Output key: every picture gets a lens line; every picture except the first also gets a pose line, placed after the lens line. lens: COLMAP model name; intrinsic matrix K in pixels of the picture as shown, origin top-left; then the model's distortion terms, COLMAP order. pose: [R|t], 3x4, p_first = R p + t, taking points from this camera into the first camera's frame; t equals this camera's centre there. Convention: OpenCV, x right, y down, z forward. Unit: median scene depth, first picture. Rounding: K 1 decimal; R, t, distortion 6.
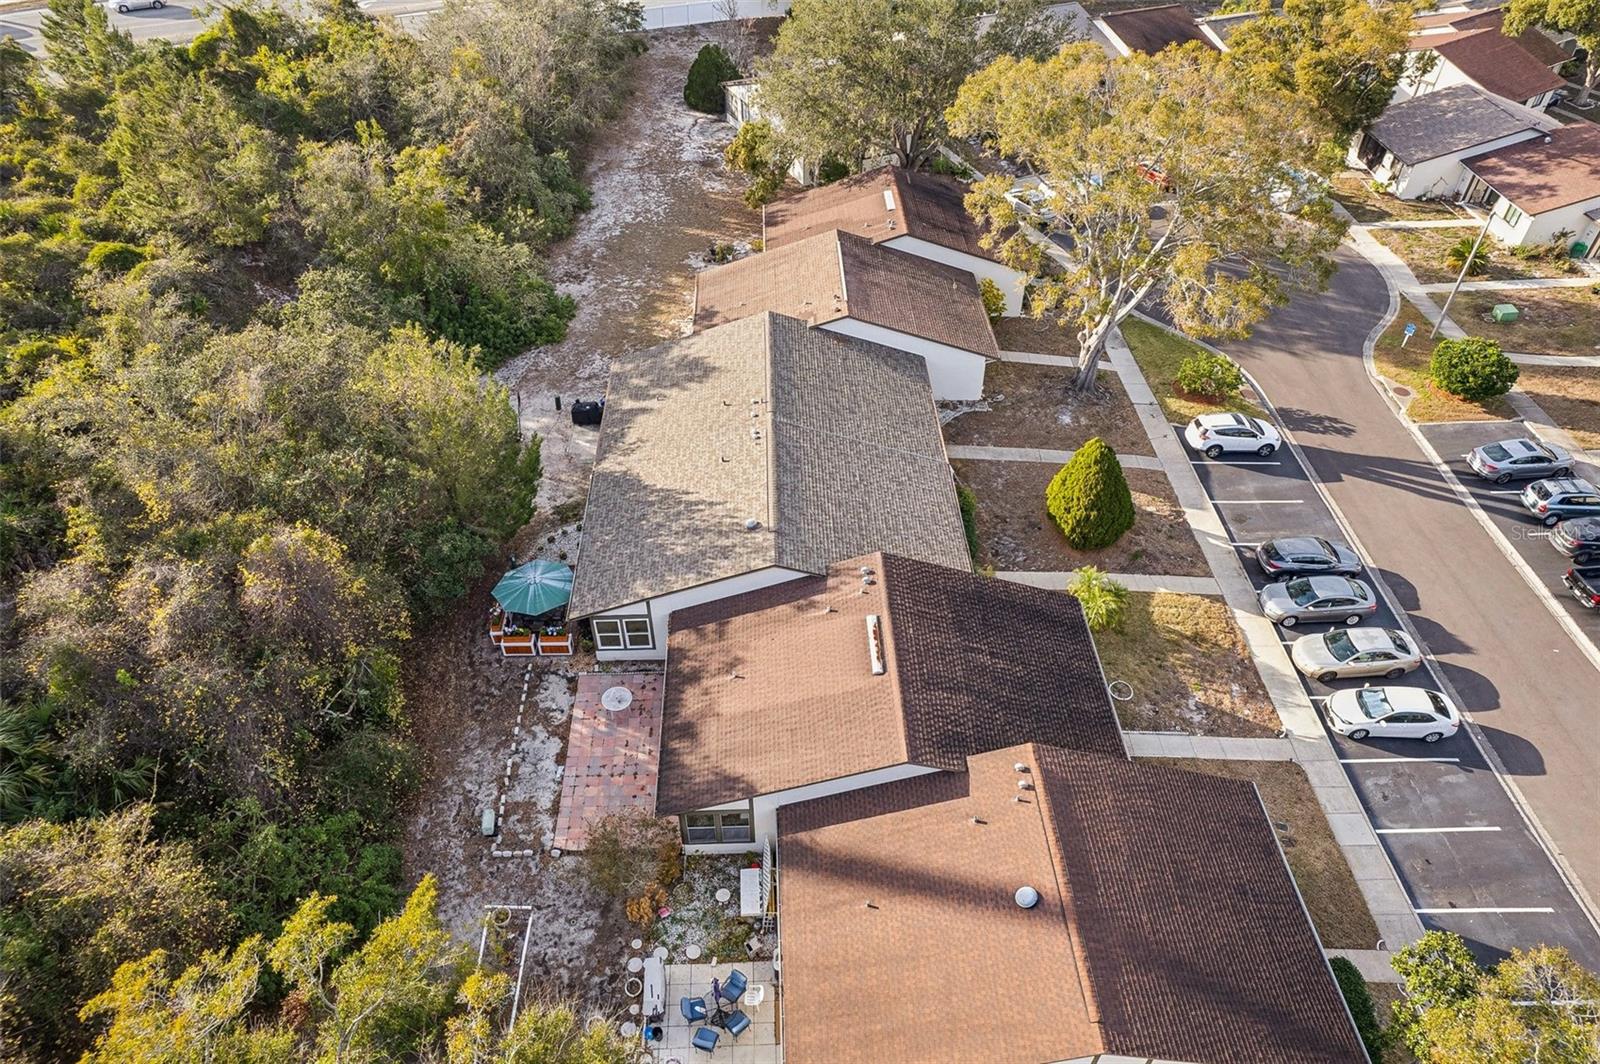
lens RADIAL K [[1039.5, 0, 800.0], [0, 1039.5, 532.0], [0, 0, 1]] dist [-0.080931, 0.072483]
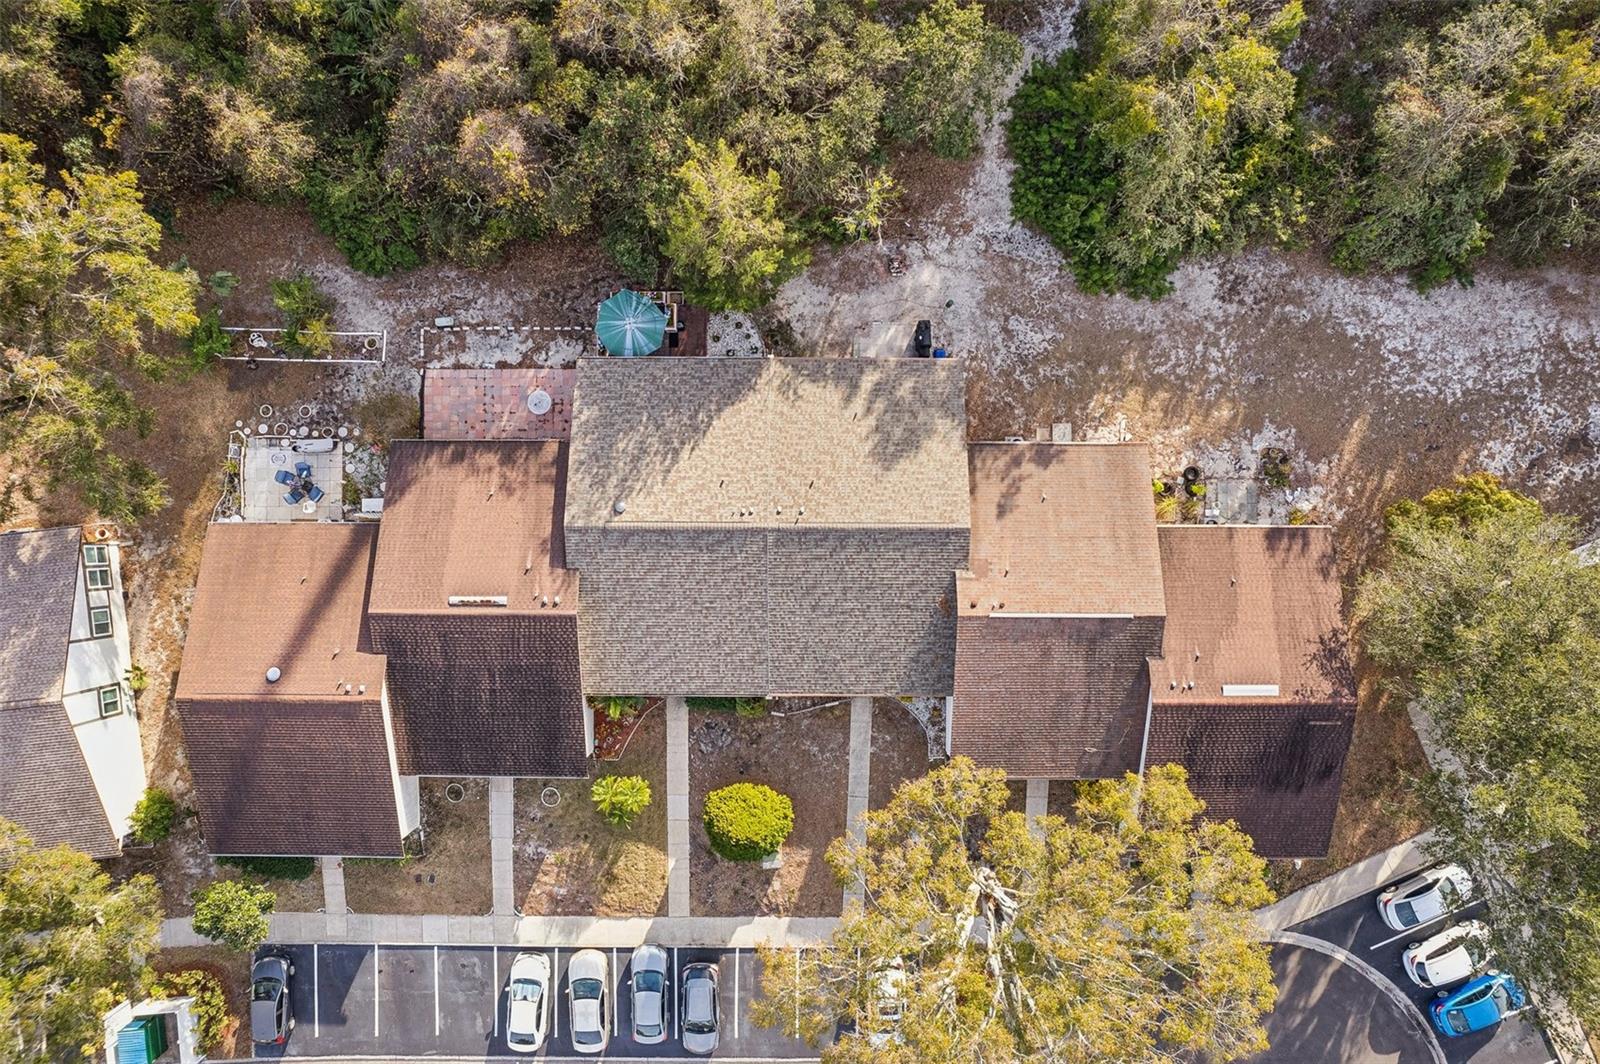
lens RADIAL K [[1039.5, 0, 800.0], [0, 1039.5, 532.0], [0, 0, 1]] dist [-0.080931, 0.072483]
pose [[-0.039792, 0.999205, -0.002404, -0.023390], [-0.676375, -0.025164, 0.736127, -0.956055], [0.735481, 0.030918, 0.676839, 0.348318]]
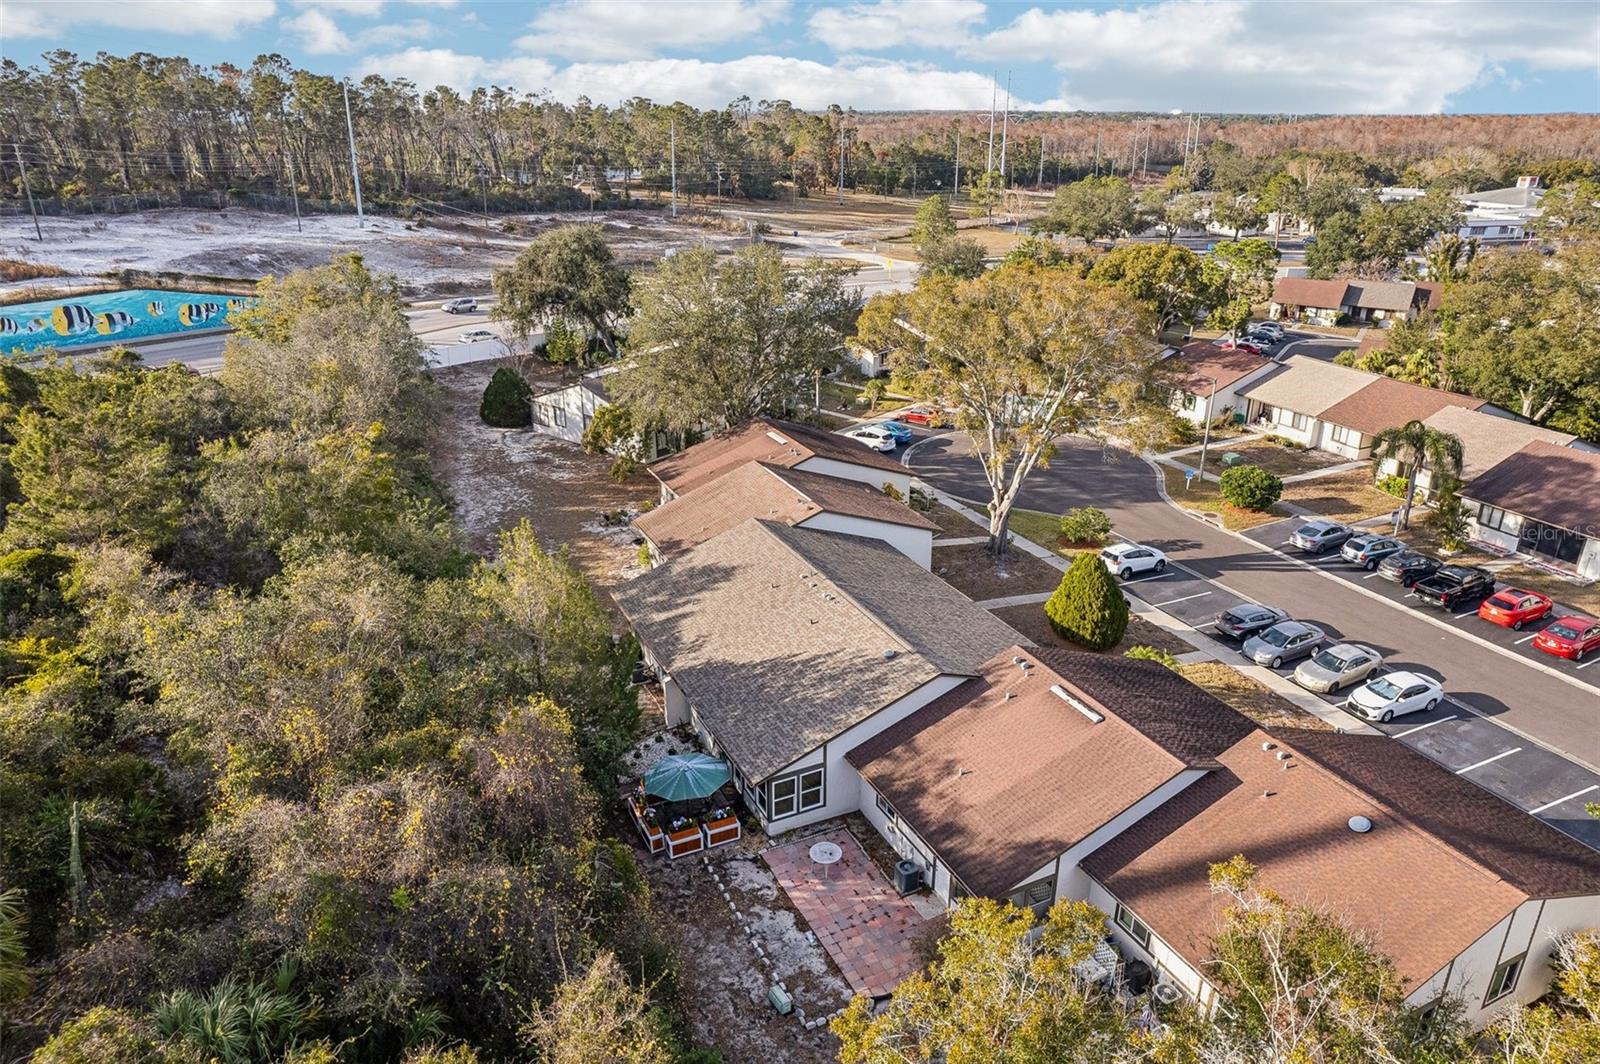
lens RADIAL K [[1039.5, 0, 800.0], [0, 1039.5, 532.0], [0, 0, 1]] dist [-0.080931, 0.072483]
pose [[0.915096, -0.156709, 0.371540, -0.473401], [0.274718, 0.916766, -0.289949, 0.150242], [-0.295178, 0.367400, 0.881979, 0.064846]]
